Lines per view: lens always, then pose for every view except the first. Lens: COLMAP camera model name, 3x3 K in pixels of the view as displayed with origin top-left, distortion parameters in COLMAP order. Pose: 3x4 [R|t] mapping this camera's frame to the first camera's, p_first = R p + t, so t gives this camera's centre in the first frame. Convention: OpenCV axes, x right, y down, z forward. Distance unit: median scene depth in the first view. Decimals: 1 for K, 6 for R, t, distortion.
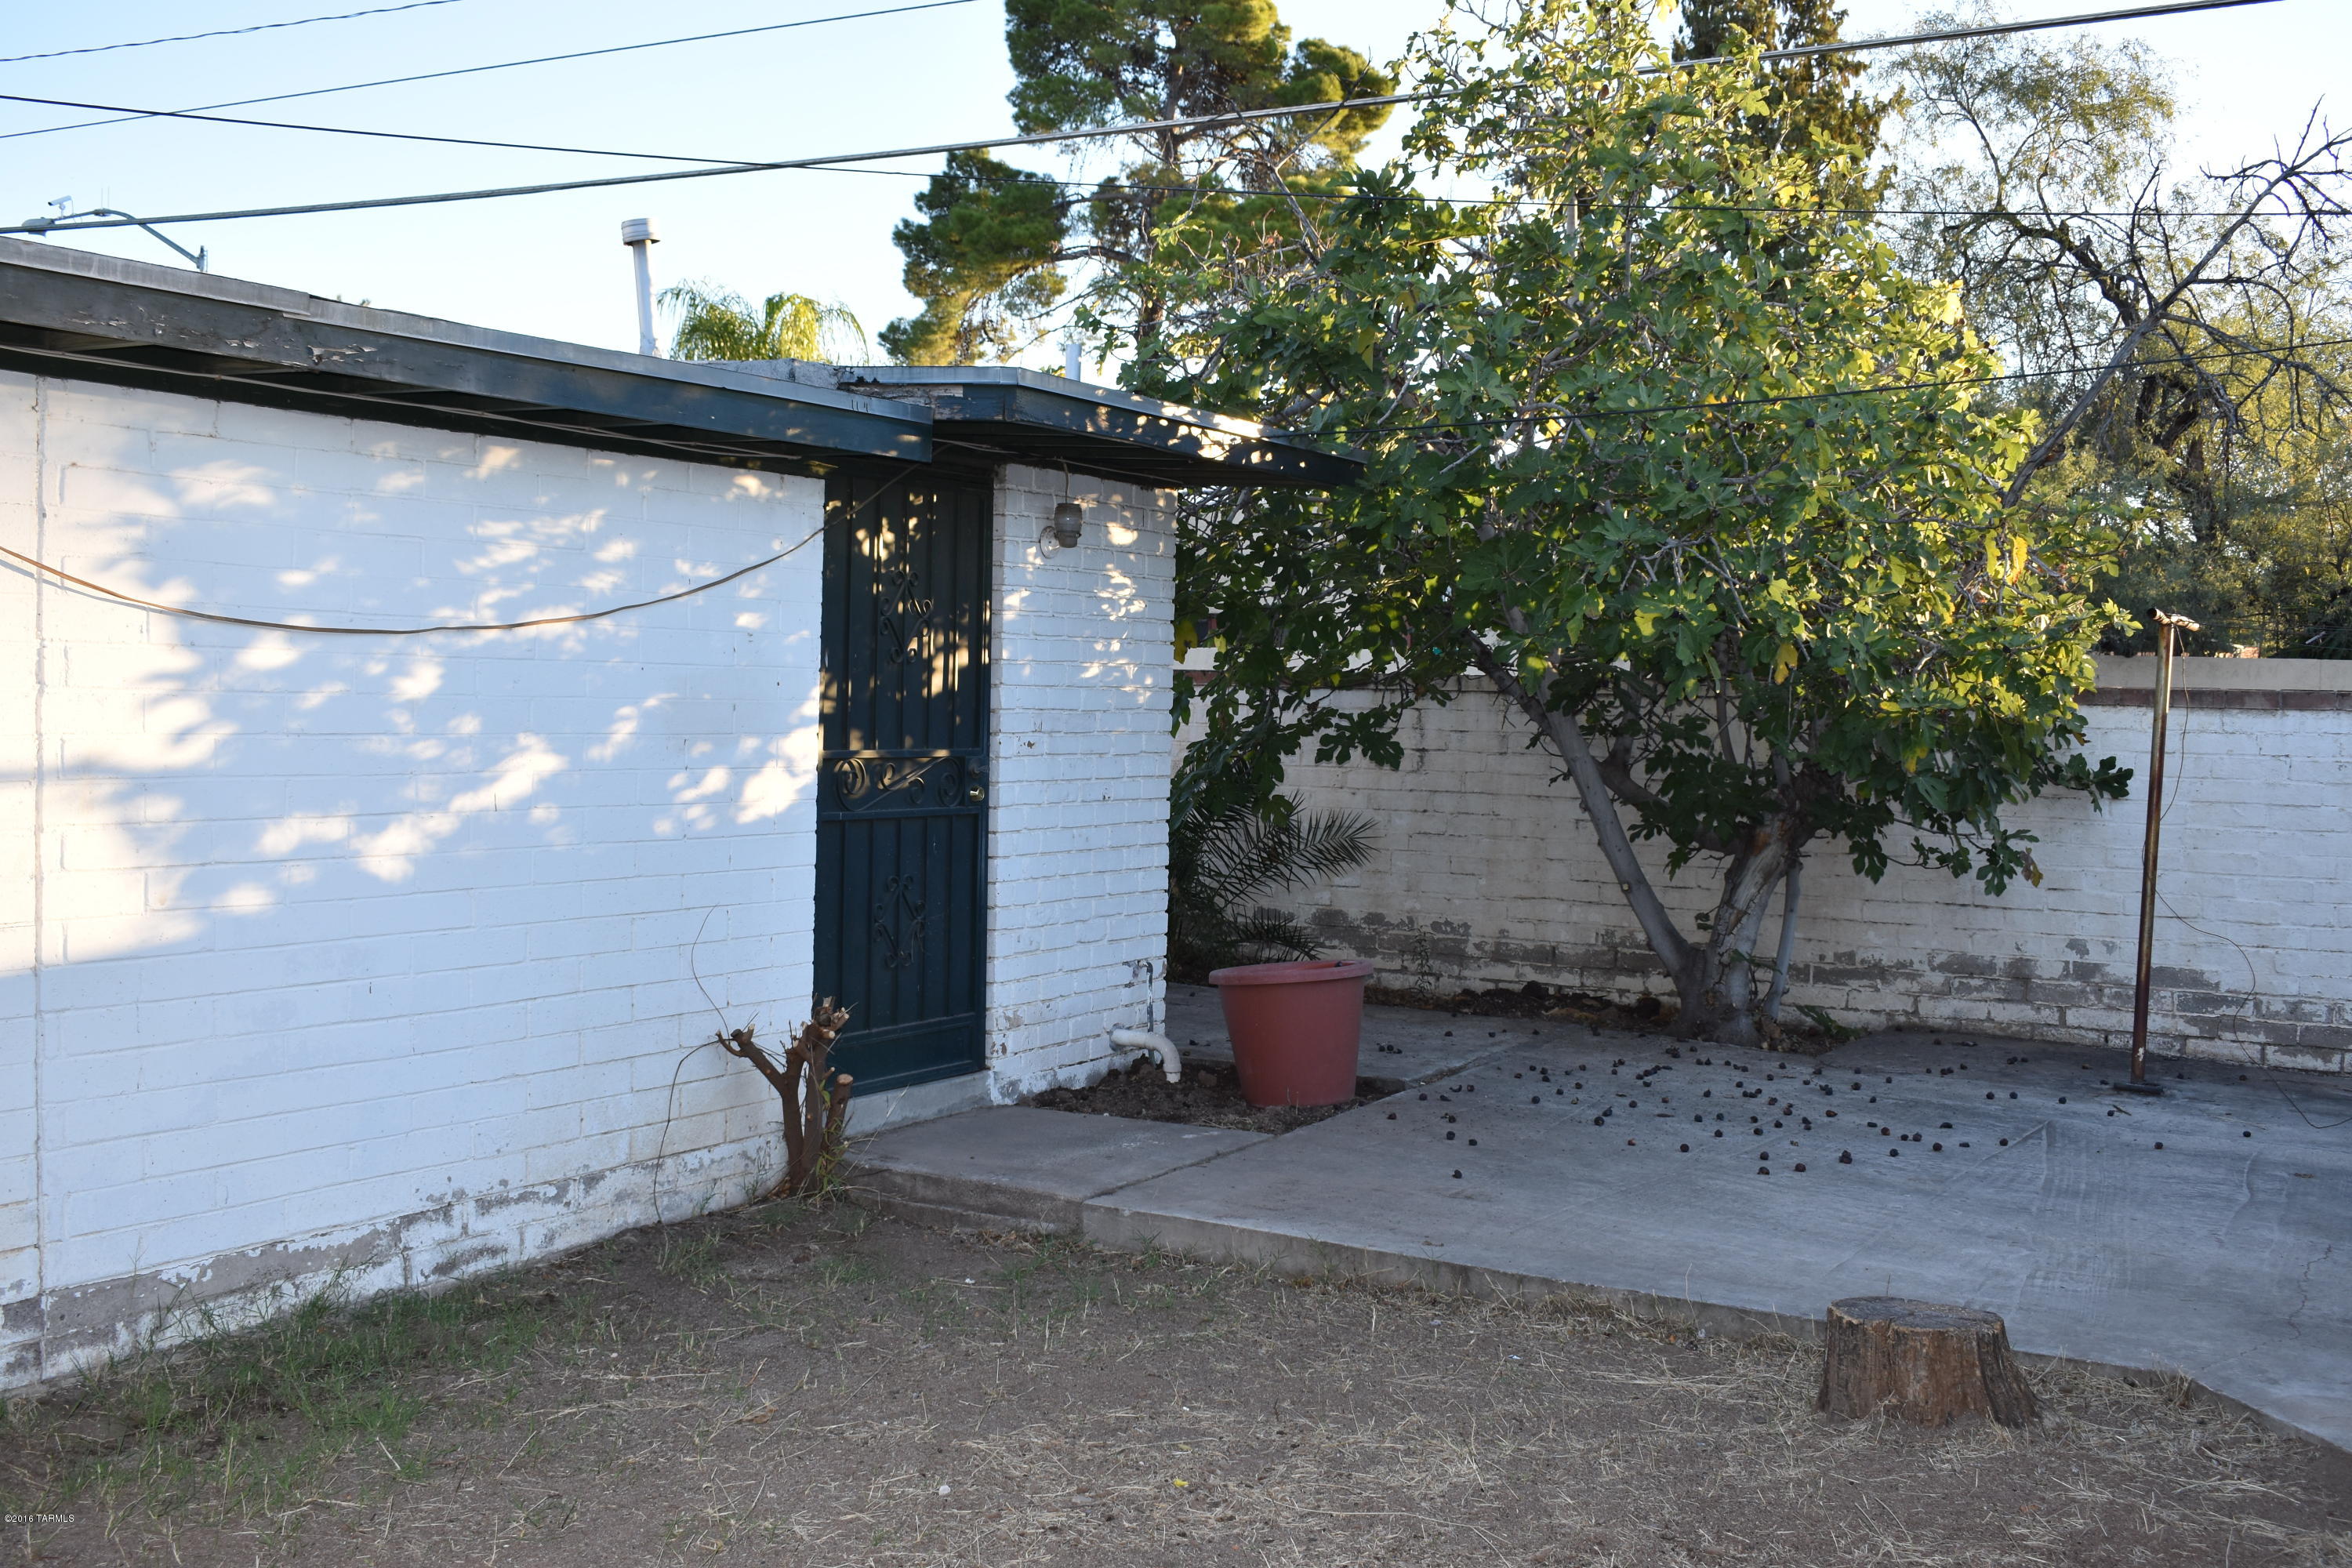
lens RADIAL K [[2404.4, 0, 1174.9], [0, 2404.4, 817.8], [0, 0, 1]] dist [-0.019565, -0.014705]
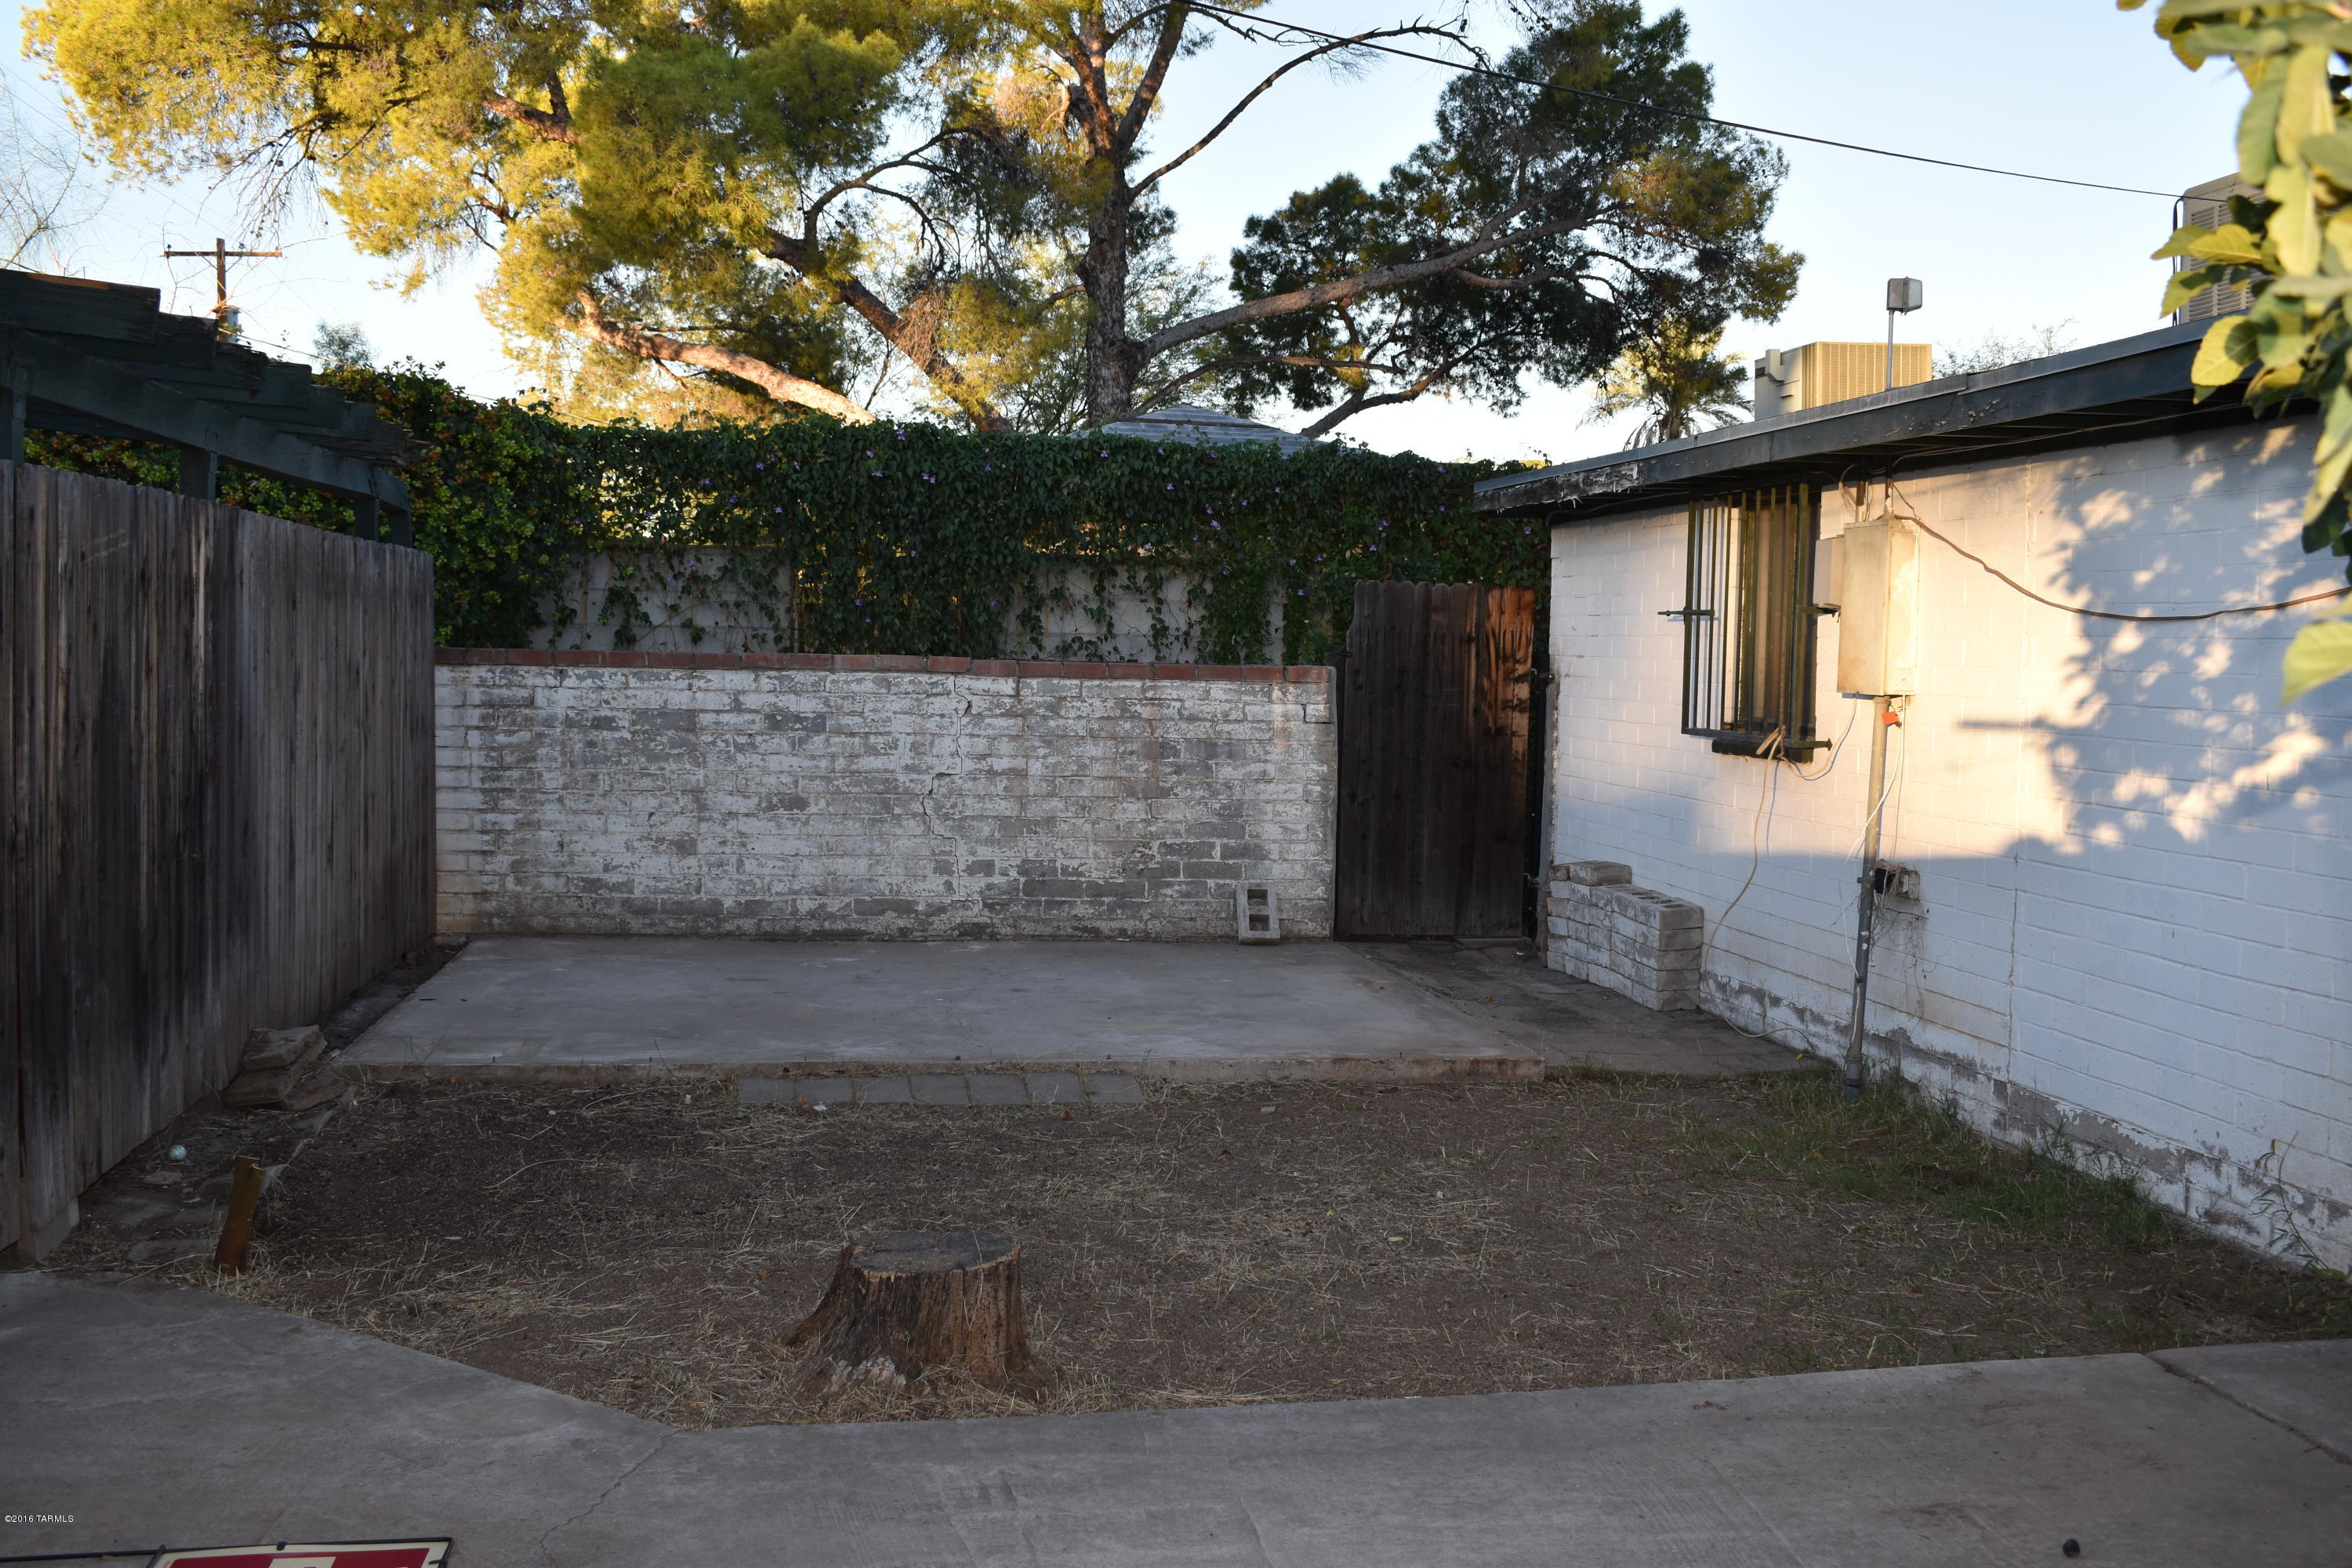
lens RADIAL K [[2419.0, 0, 1176.0], [0, 2419.0, 784.0], [0, 0, 1]] dist [-0.007726, -0.394369]
pose [[-0.778164, -0.008722, -0.628000, 0.739779], [-0.074338, 0.994154, 0.078307, -0.051721], [0.623646, 0.107620, -0.774263, 1.573887]]
